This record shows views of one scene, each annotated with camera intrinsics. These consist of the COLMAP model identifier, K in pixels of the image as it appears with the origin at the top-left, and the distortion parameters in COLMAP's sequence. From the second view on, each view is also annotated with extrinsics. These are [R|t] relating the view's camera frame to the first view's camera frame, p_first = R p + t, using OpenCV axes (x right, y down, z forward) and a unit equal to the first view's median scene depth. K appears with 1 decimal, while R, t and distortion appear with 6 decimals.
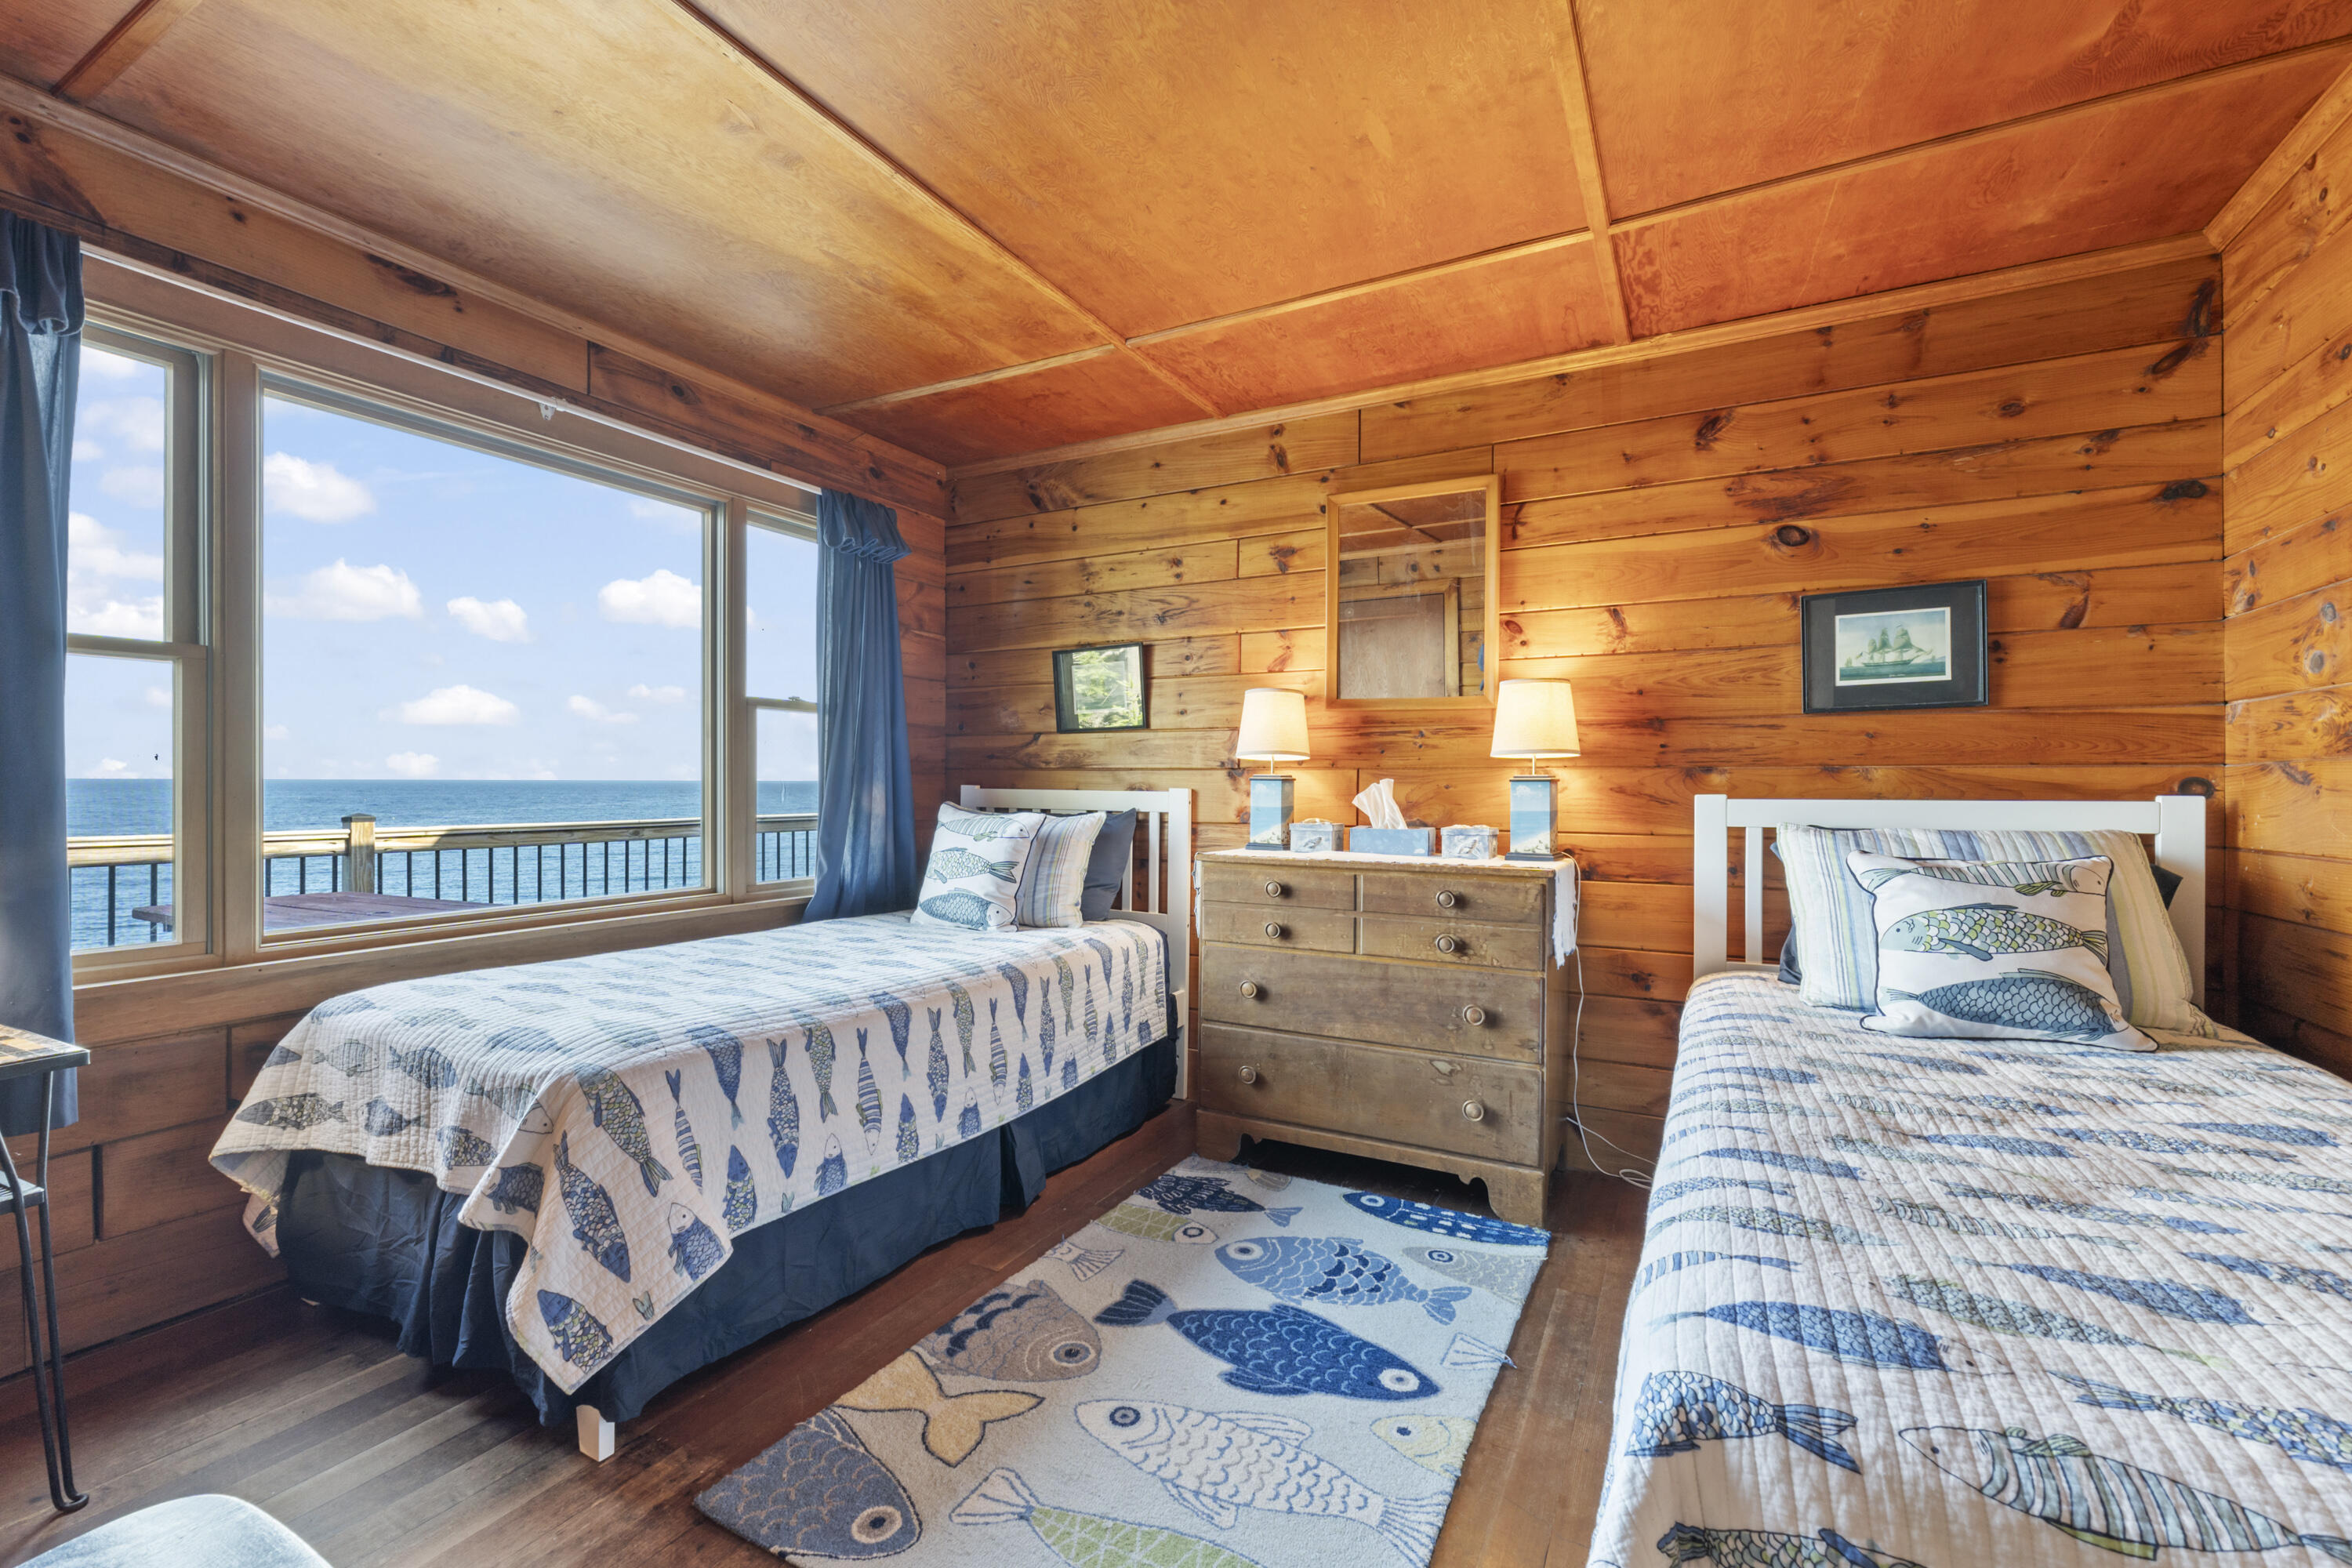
lens RADIAL K [[1005.9, 0, 1165.8], [0, 1005.9, 787.9], [0, 0, 1]] dist [-0.000676, 0.000040]
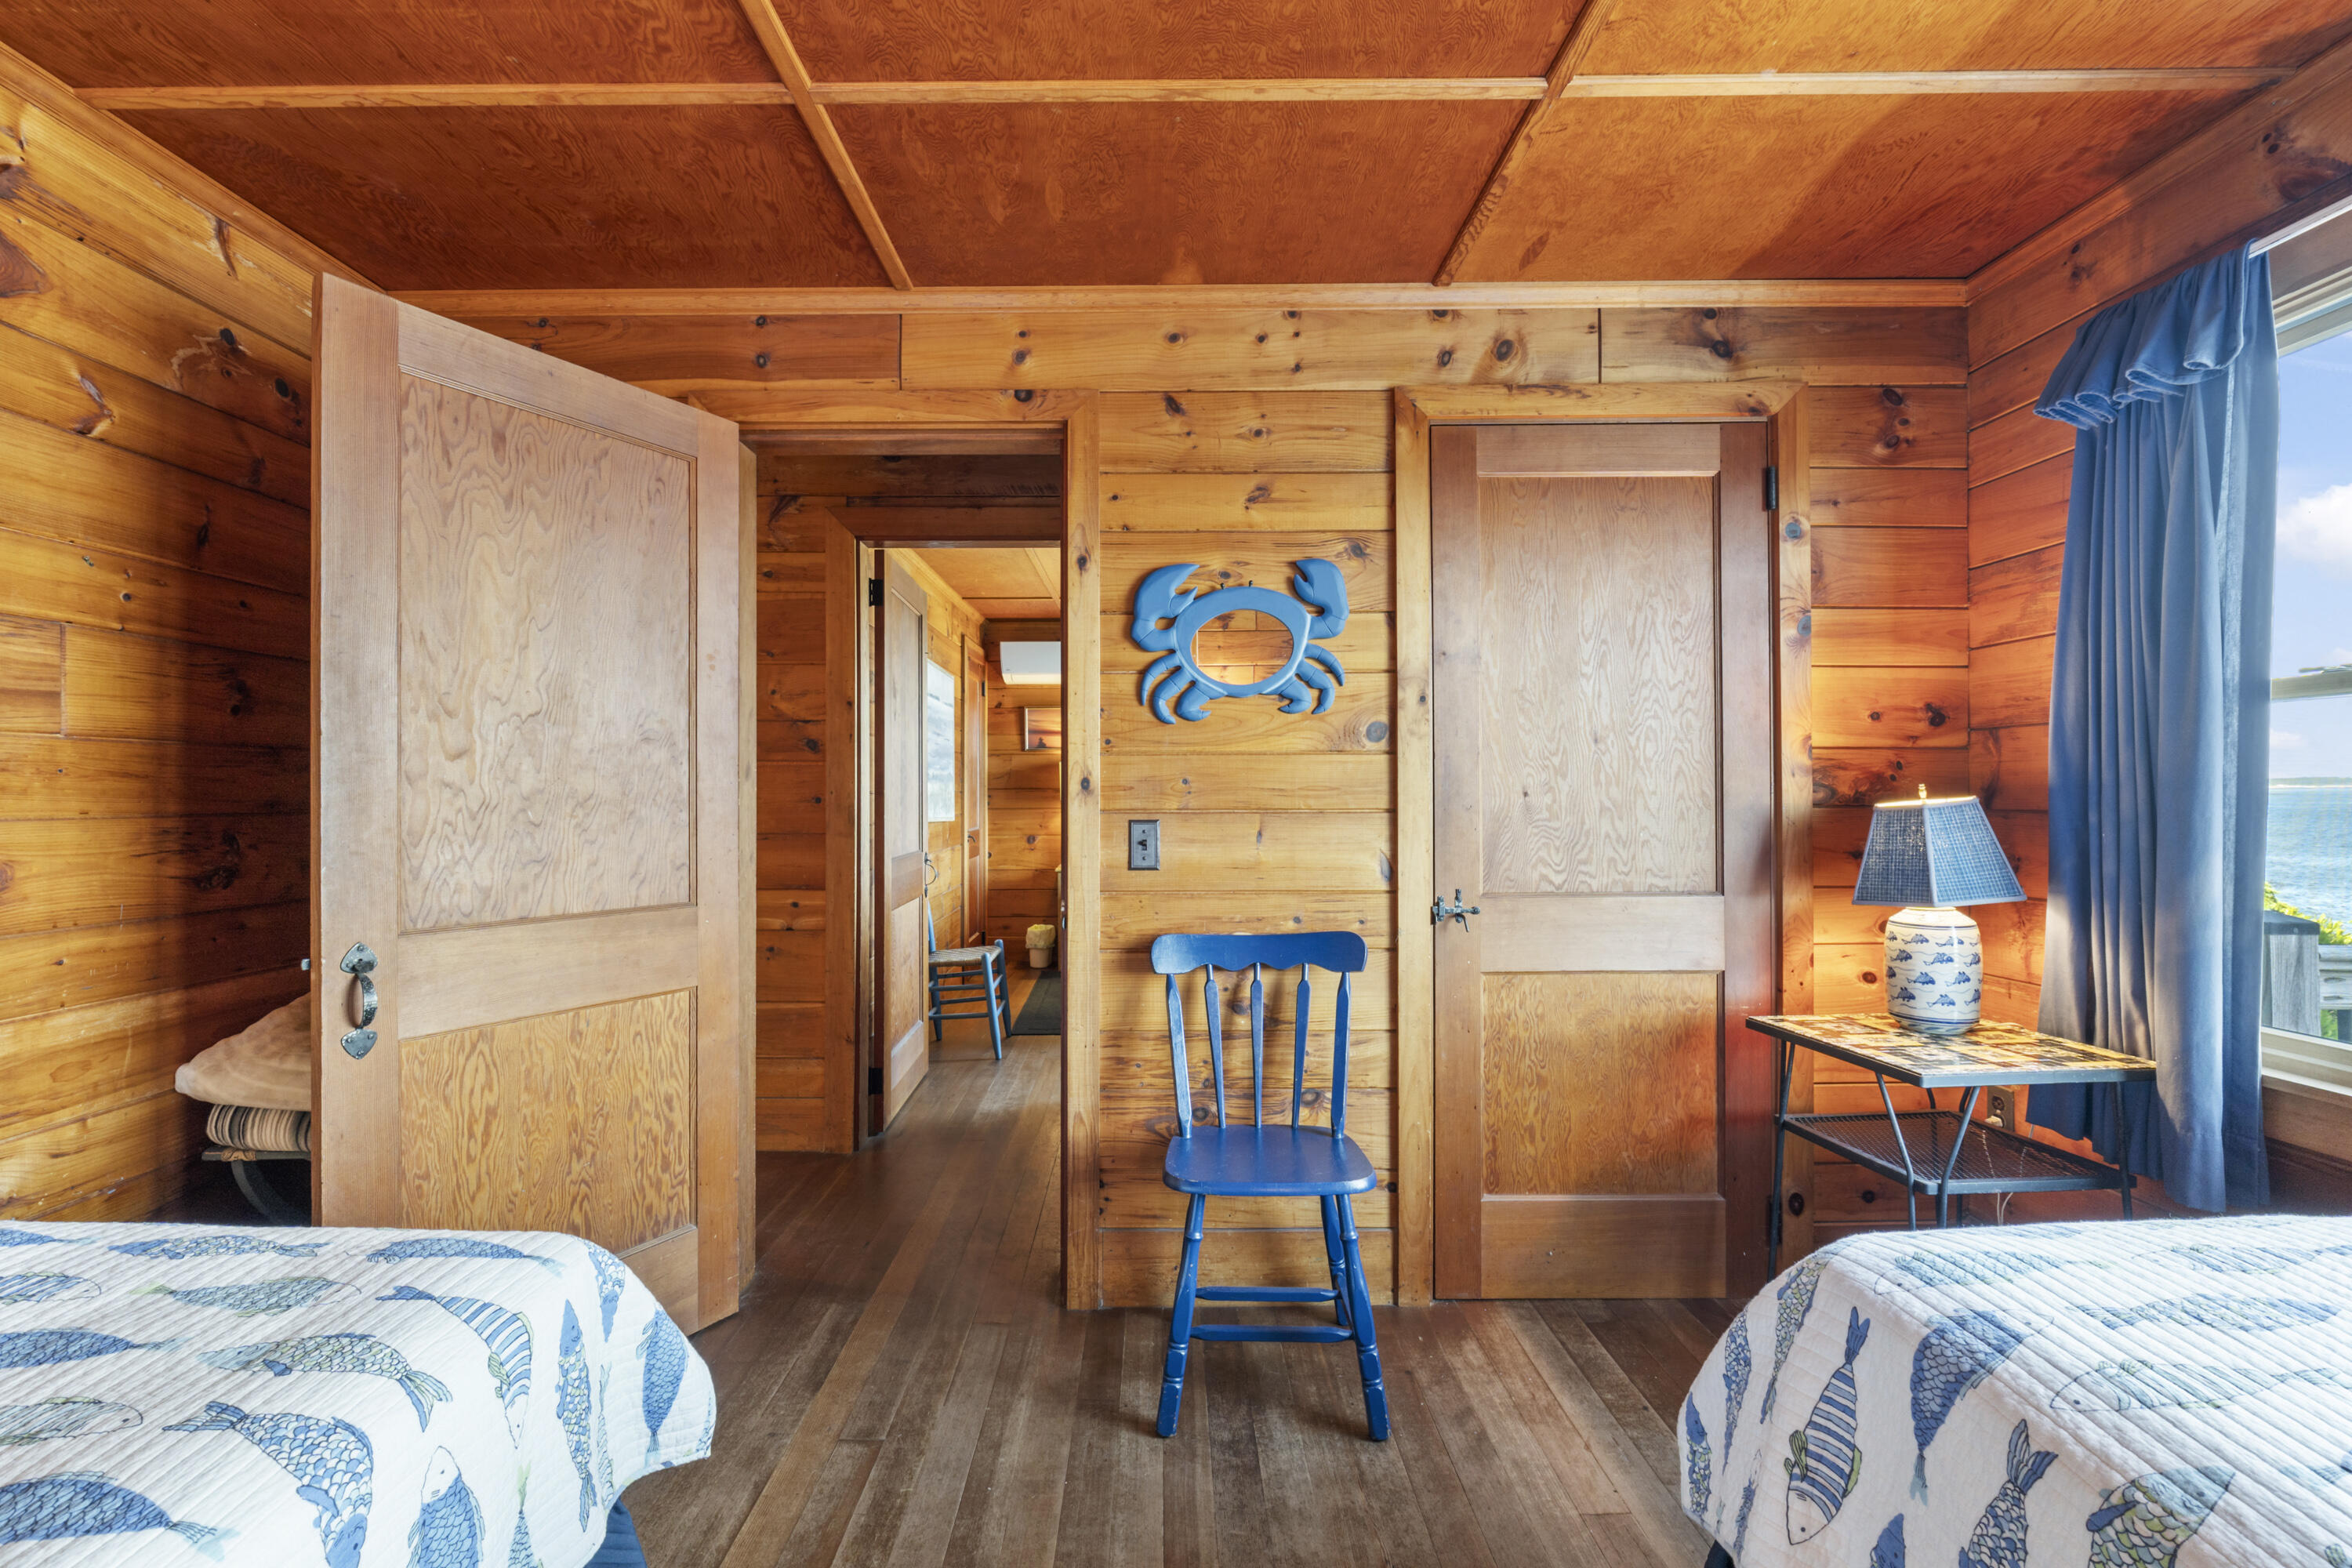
lens RADIAL K [[1005.9, 0, 1165.8], [0, 1005.9, 787.9], [0, 0, 1]] dist [-0.000676, 0.000040]
pose [[-0.878436, -0.001994, -0.477856, 0.156841], [-0.001140, 0.999997, -0.002077, -0.041798], [0.477858, -0.001279, -0.878436, 0.975212]]
